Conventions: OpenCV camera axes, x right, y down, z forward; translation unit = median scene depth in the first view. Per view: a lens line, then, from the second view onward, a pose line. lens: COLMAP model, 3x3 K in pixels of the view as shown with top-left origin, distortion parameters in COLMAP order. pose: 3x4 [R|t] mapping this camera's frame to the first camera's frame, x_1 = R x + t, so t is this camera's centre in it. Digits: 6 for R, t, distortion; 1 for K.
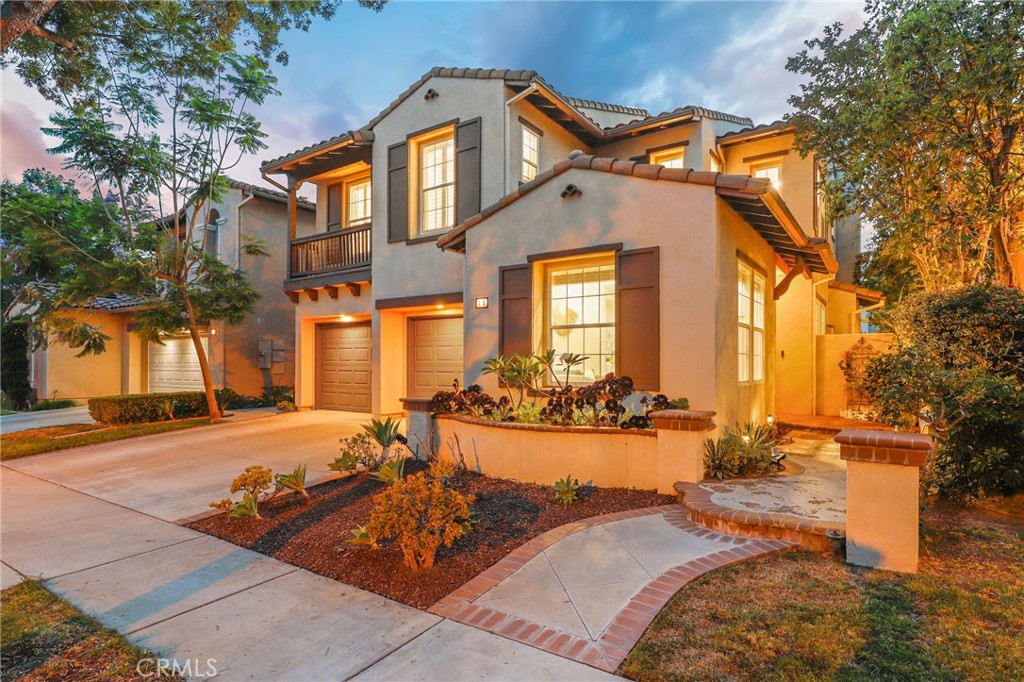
lens RADIAL K [[517.7, 0, 513.8], [0, 517.7, 355.7], [0, 0, 1]] dist [0.020332, 0.000068]
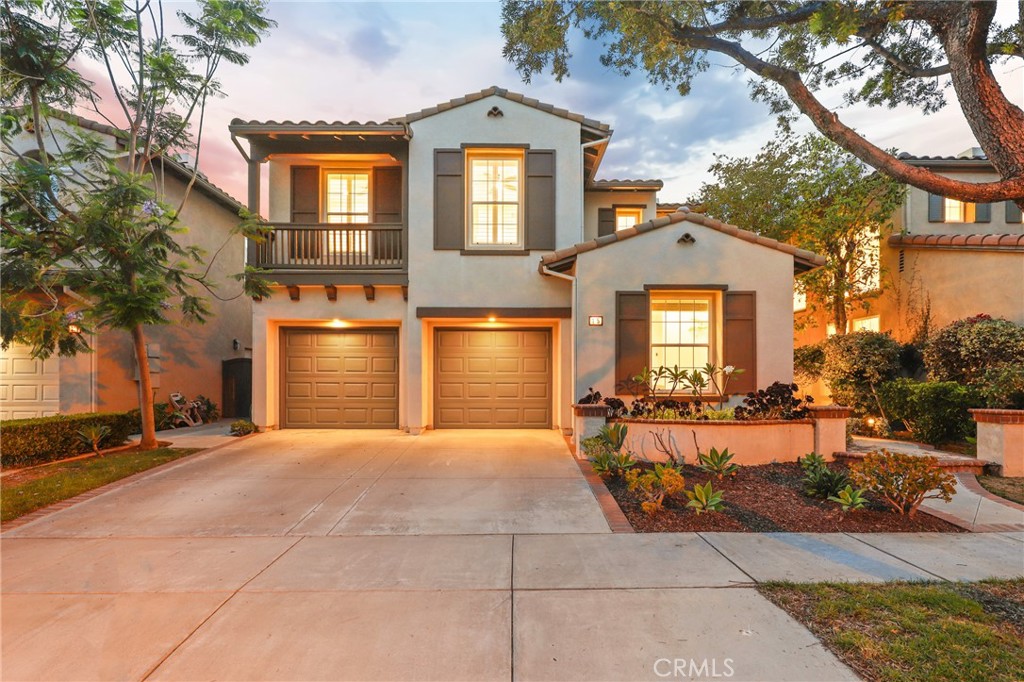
lens RADIAL K [[485.6, 0, 505.0], [0, 485.6, 378.1], [0, 0, 1]] dist [0.002502, 0.000043]
pose [[0.833259, 0.002203, 0.552878, -0.693958], [-0.010353, 0.999879, 0.011619, 0.010900], [-0.552785, -0.015406, 0.833181, 0.190087]]
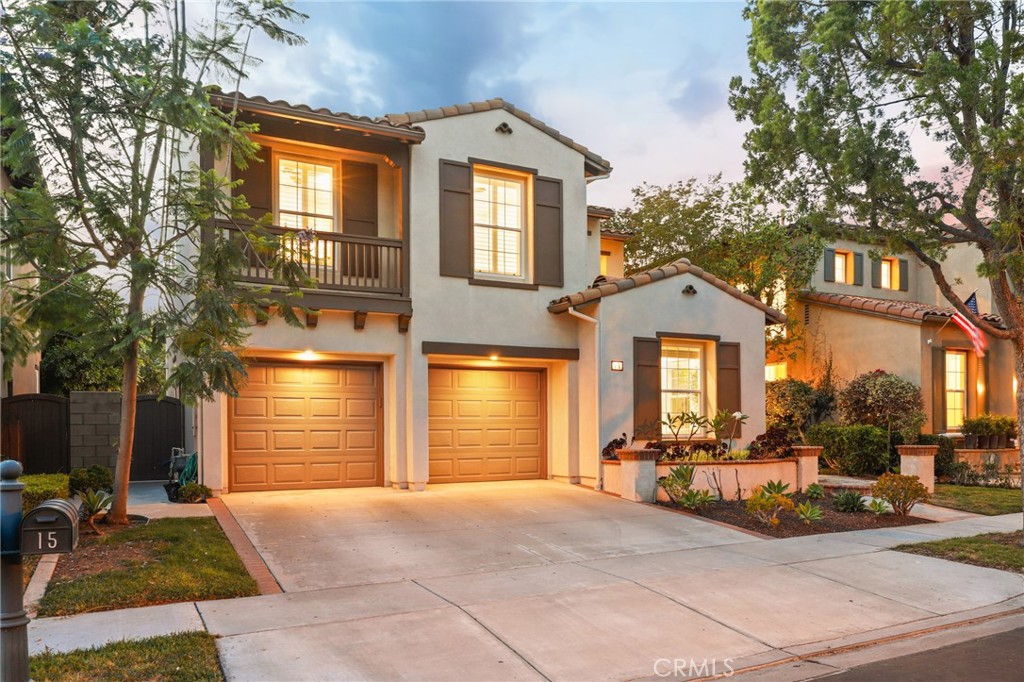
lens RADIAL K [[746.5, 0, 514.3], [0, 746.5, 424.6], [0, 0, 1]] dist [0.003700, 0.001085]
pose [[0.499008, -0.004689, 0.866585, -1.346315], [-0.010682, 0.999876, 0.011561, 0.008179], [-0.866532, -0.015026, 0.498896, 0.325729]]
